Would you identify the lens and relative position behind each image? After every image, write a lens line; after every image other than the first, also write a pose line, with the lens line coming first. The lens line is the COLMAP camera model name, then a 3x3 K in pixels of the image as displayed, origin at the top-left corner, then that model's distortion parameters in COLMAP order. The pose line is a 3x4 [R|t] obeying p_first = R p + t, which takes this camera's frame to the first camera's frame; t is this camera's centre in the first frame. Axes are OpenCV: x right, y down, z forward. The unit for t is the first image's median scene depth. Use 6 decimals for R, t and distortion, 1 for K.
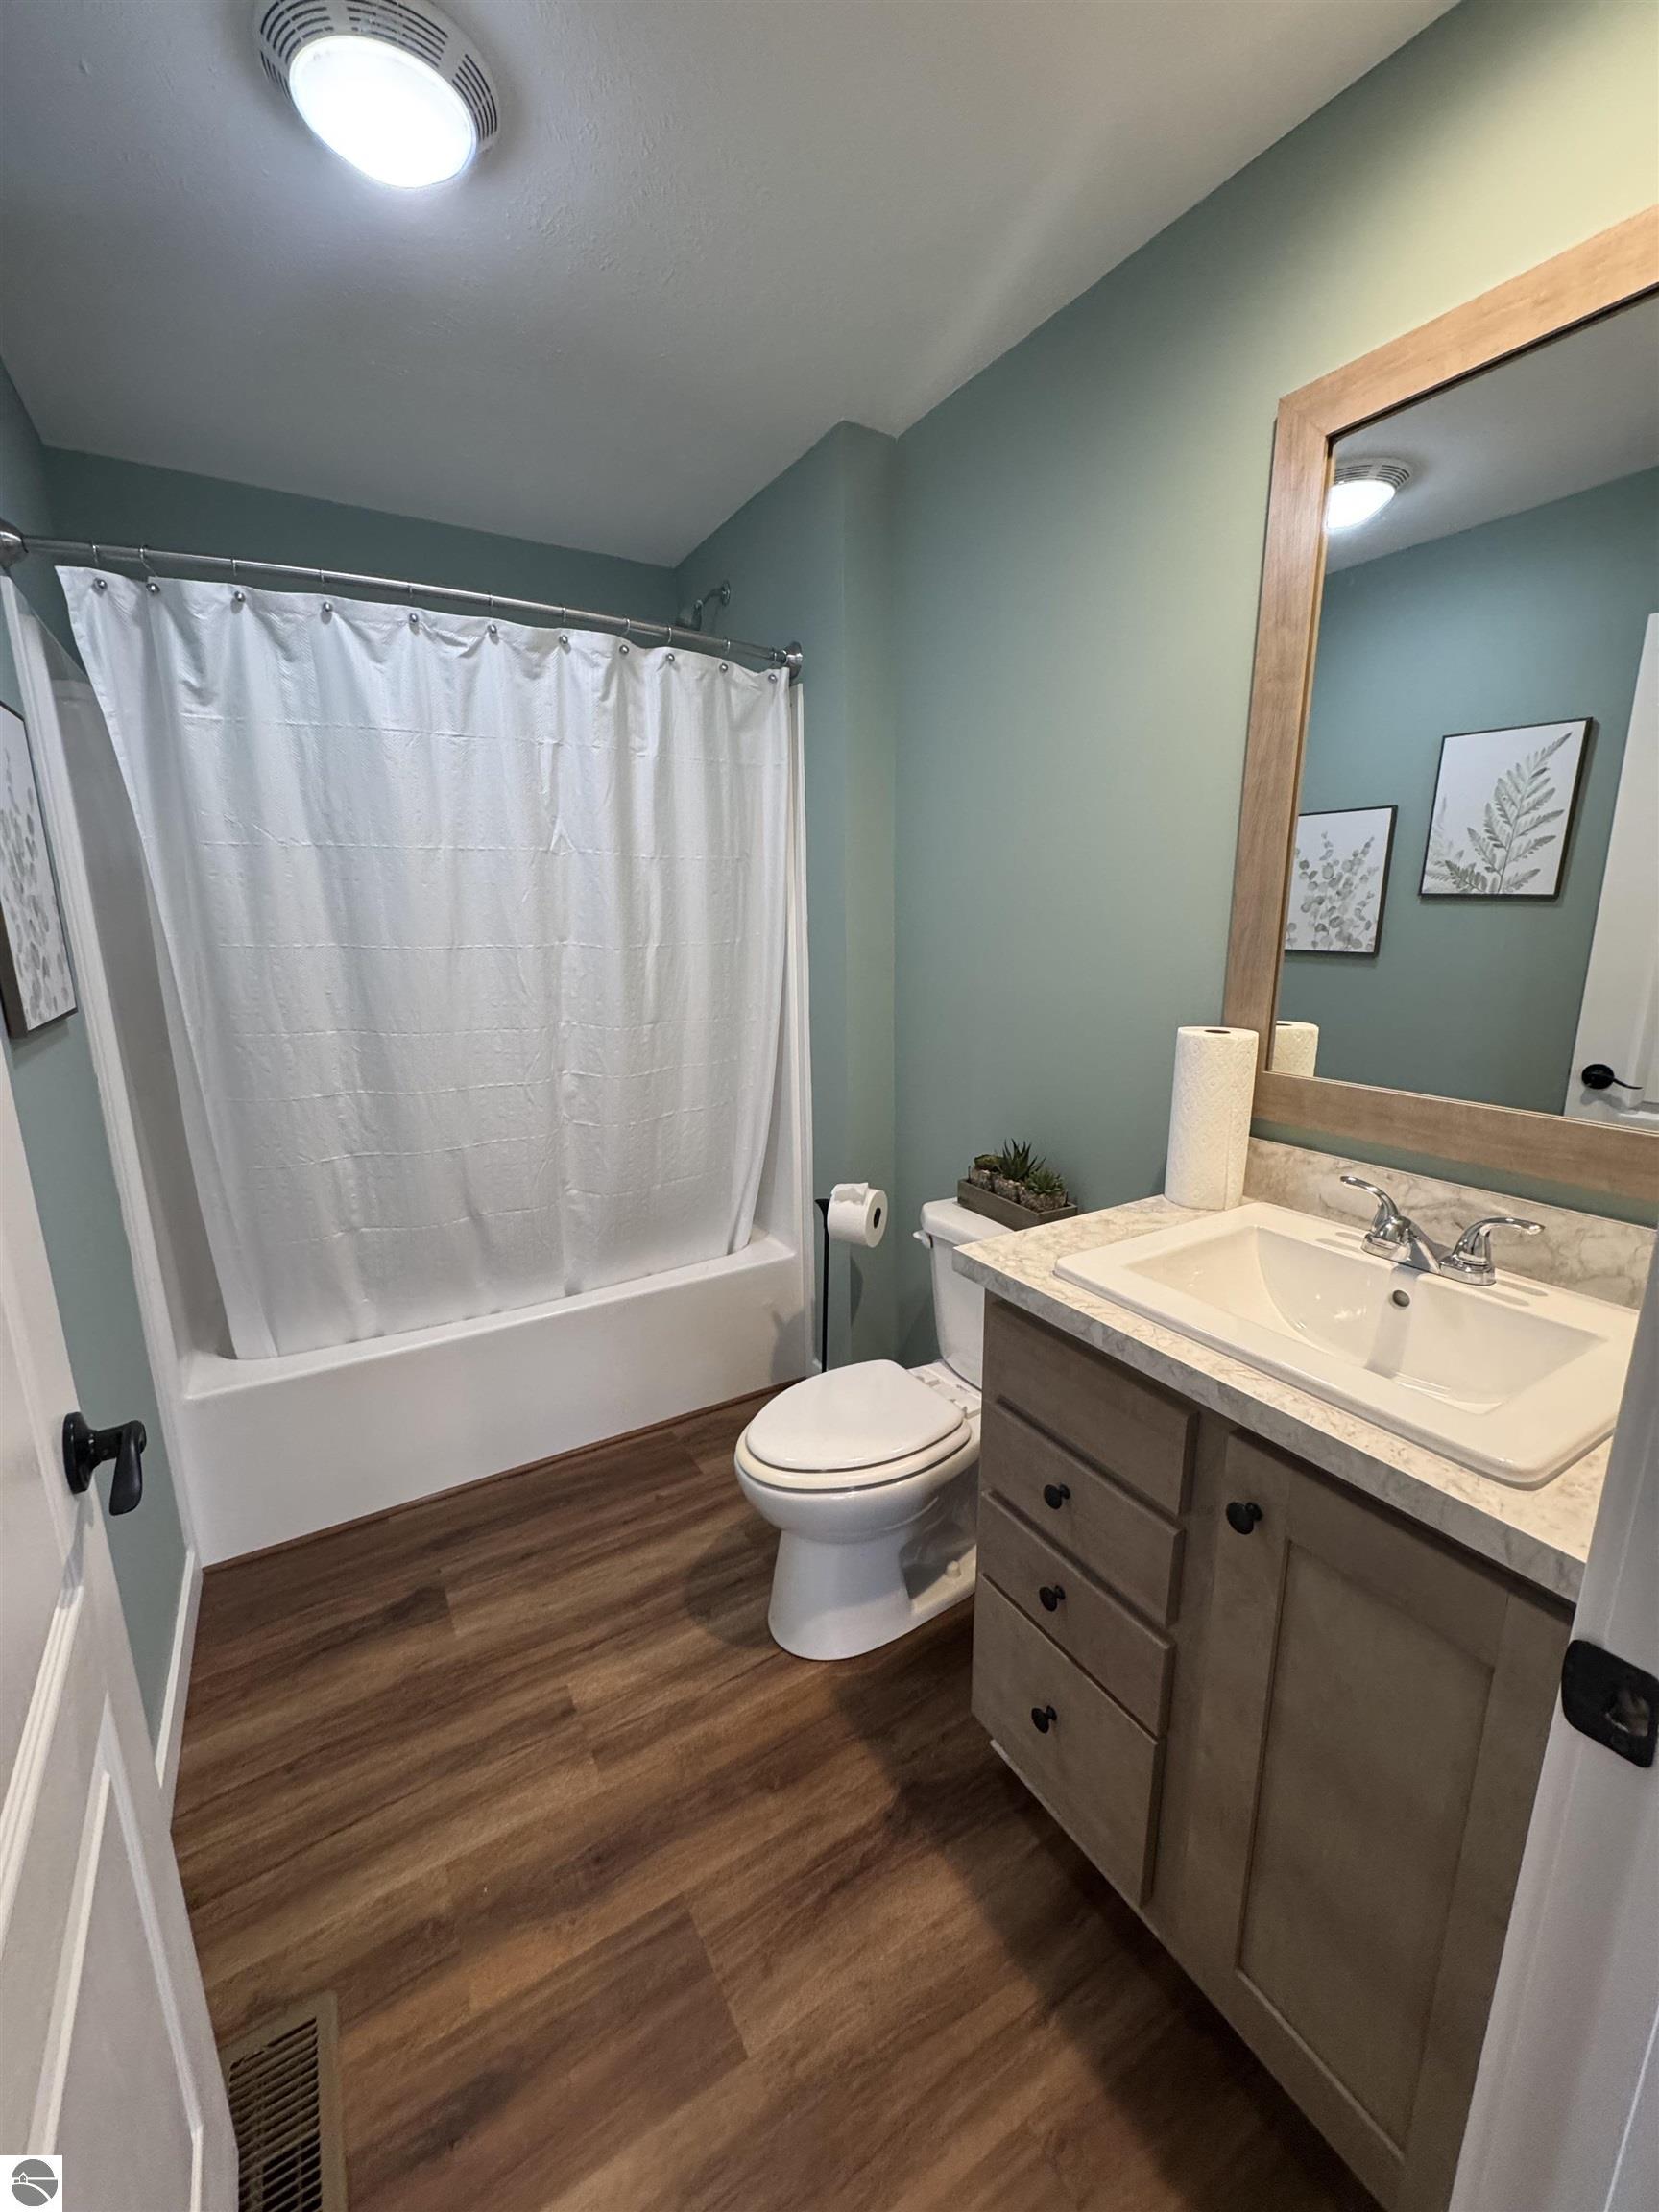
lens RADIAL K [[885.6, 0, 829.7], [0, 885.6, 1104.4], [0, 0, 1]] dist [0.001727, 0.000616]
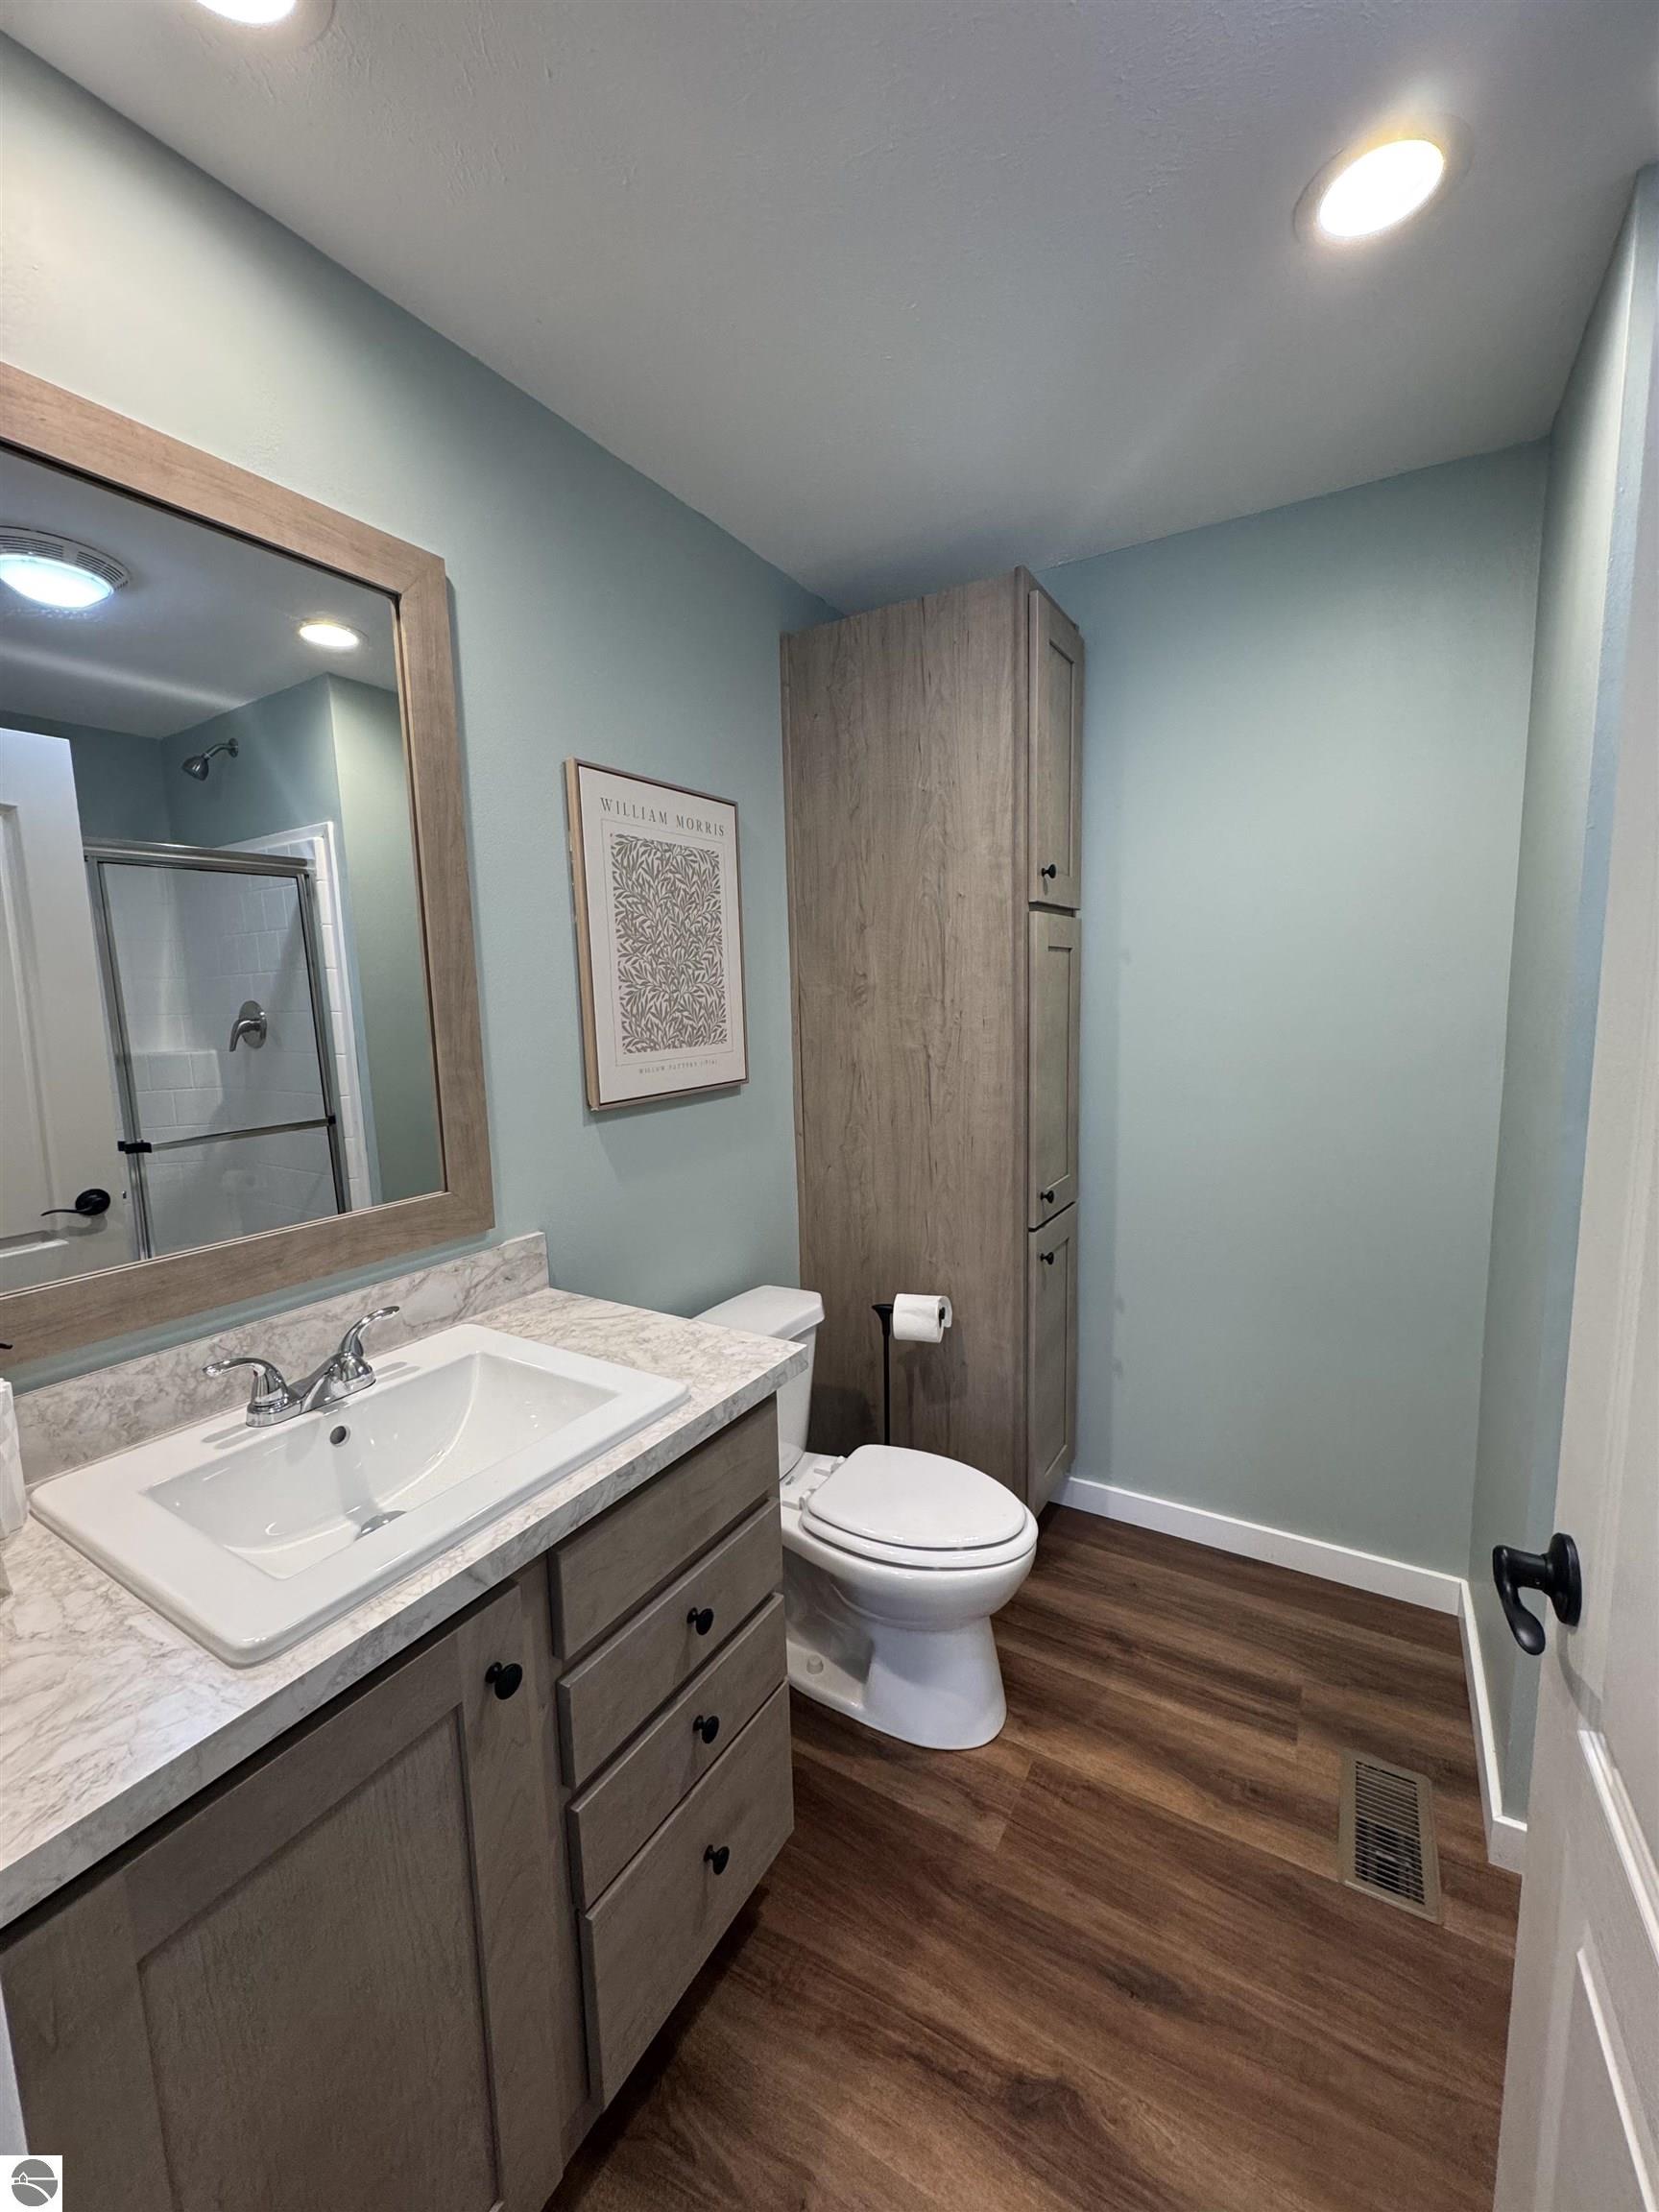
lens RADIAL K [[885.6, 0, 836.1], [0, 885.6, 1103.3], [0, 0, 1]] dist [0.001727, 0.000616]
pose [[0.466328, 0.101305, -0.878792, 0.686045], [-0.175862, 0.984209, 0.020136, -0.110198], [0.866955, 0.145156, 0.476780, 0.331732]]
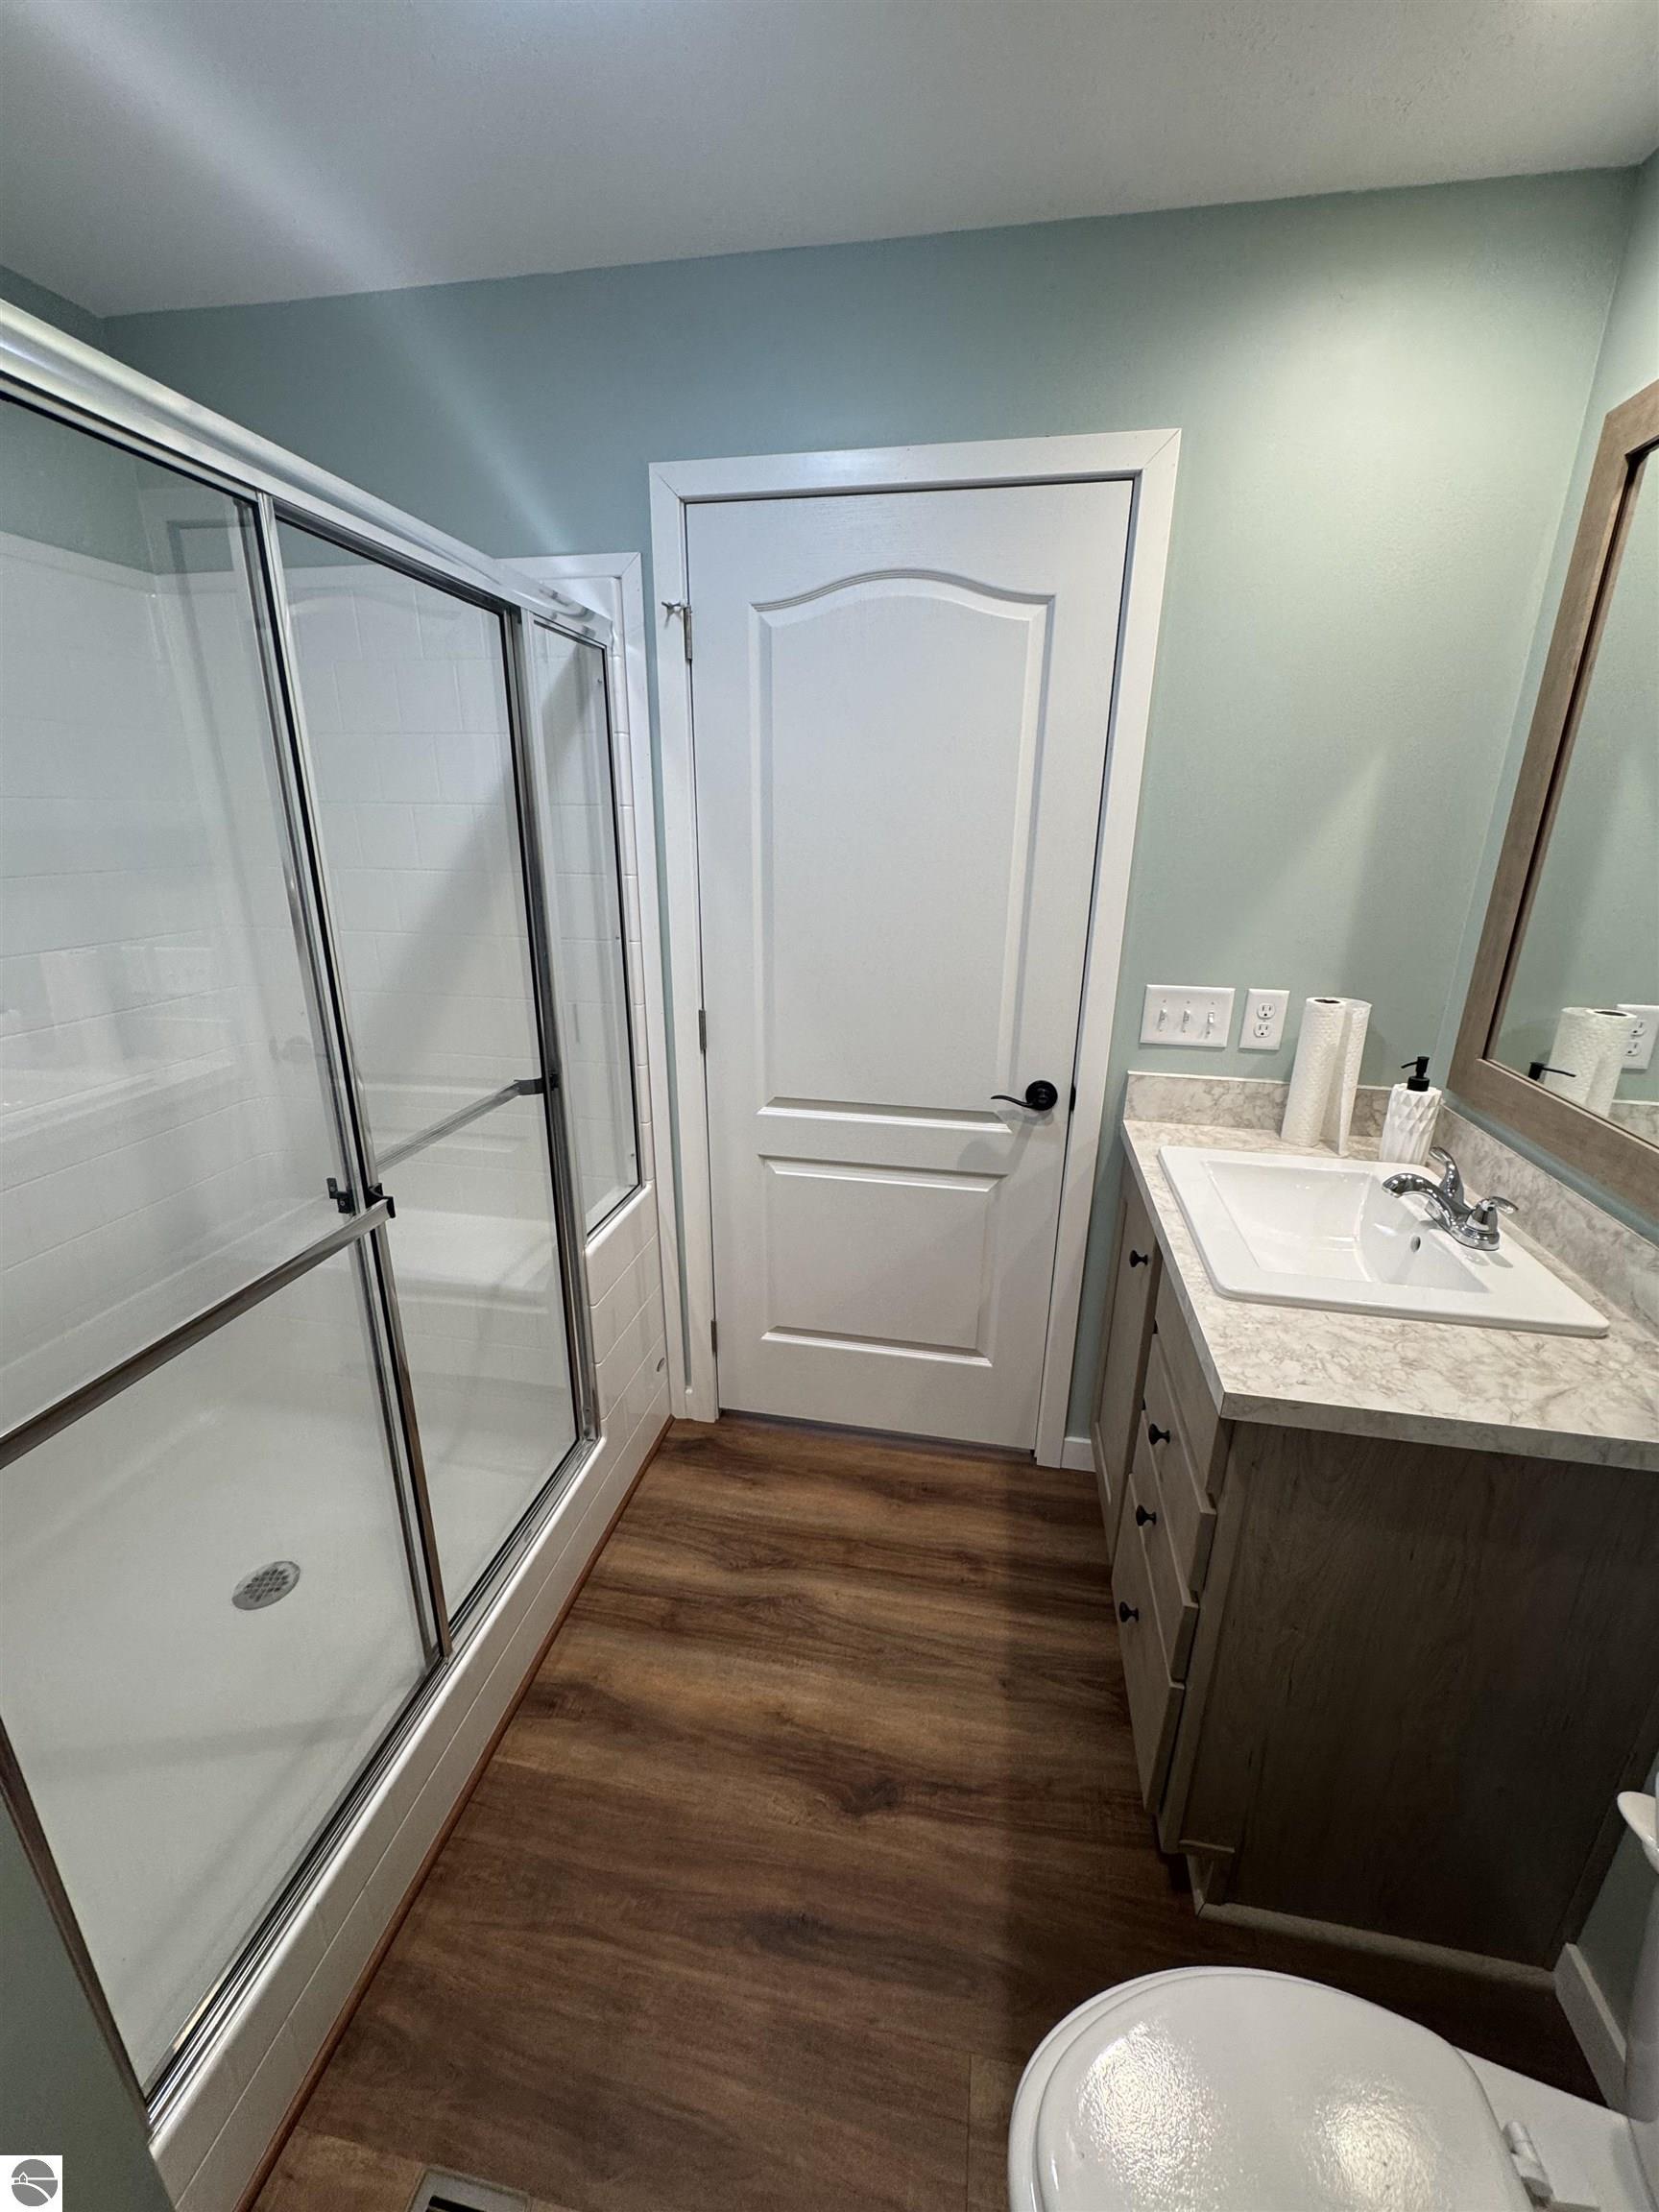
lens RADIAL K [[885.6, 0, 828.2], [0, 885.6, 1105.7], [0, 0, 1]] dist [0.001727, 0.000616]
pose [[-0.738769, -0.217939, 0.637748, -0.392856], [0.143666, 0.873598, 0.464960, -0.438631], [-0.658468, 0.435121, -0.614076, 1.433247]]
